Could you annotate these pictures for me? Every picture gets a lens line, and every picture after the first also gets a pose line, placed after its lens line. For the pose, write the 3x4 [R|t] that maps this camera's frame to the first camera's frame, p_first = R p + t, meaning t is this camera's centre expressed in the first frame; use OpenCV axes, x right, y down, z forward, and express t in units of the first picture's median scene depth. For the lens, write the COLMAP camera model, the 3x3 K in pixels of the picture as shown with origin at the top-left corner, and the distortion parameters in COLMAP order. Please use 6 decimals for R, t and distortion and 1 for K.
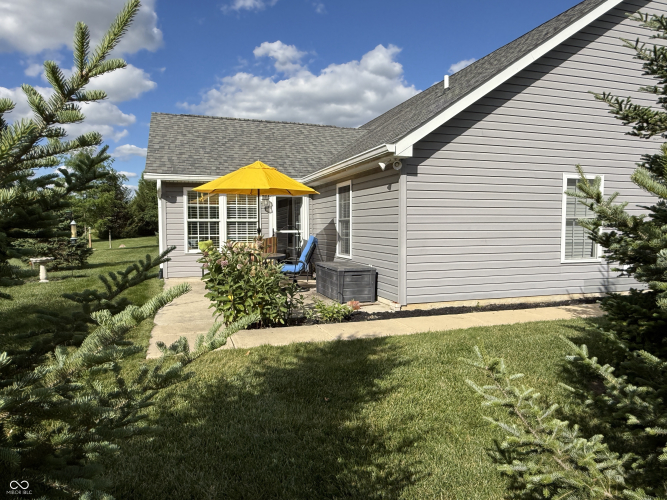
lens RADIAL K [[468.0, 0, 337.2], [0, 468.0, 249.5], [0, 0, 1]] dist [-0.031576, 0.029680]
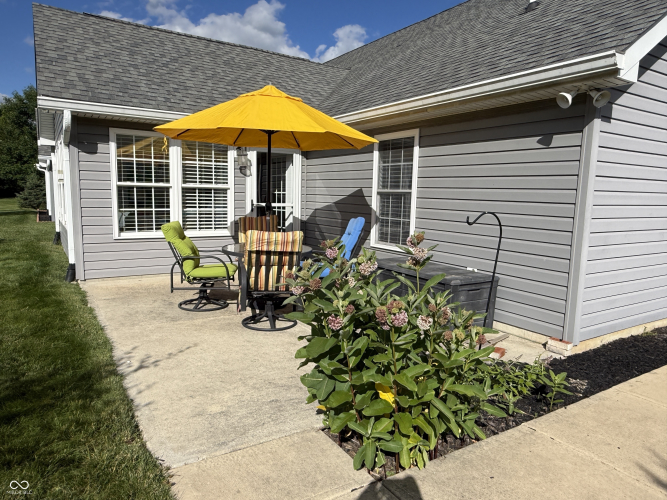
lens RADIAL K [[468.0, 0, 330.9], [0, 468.0, 252.9], [0, 0, 1]] dist [-0.031576, 0.029680]
pose [[0.970244, -0.004752, 0.242083, -0.194709], [-0.014729, 0.996797, 0.078599, -0.024622], [-0.241681, -0.079826, 0.967067, 0.338168]]
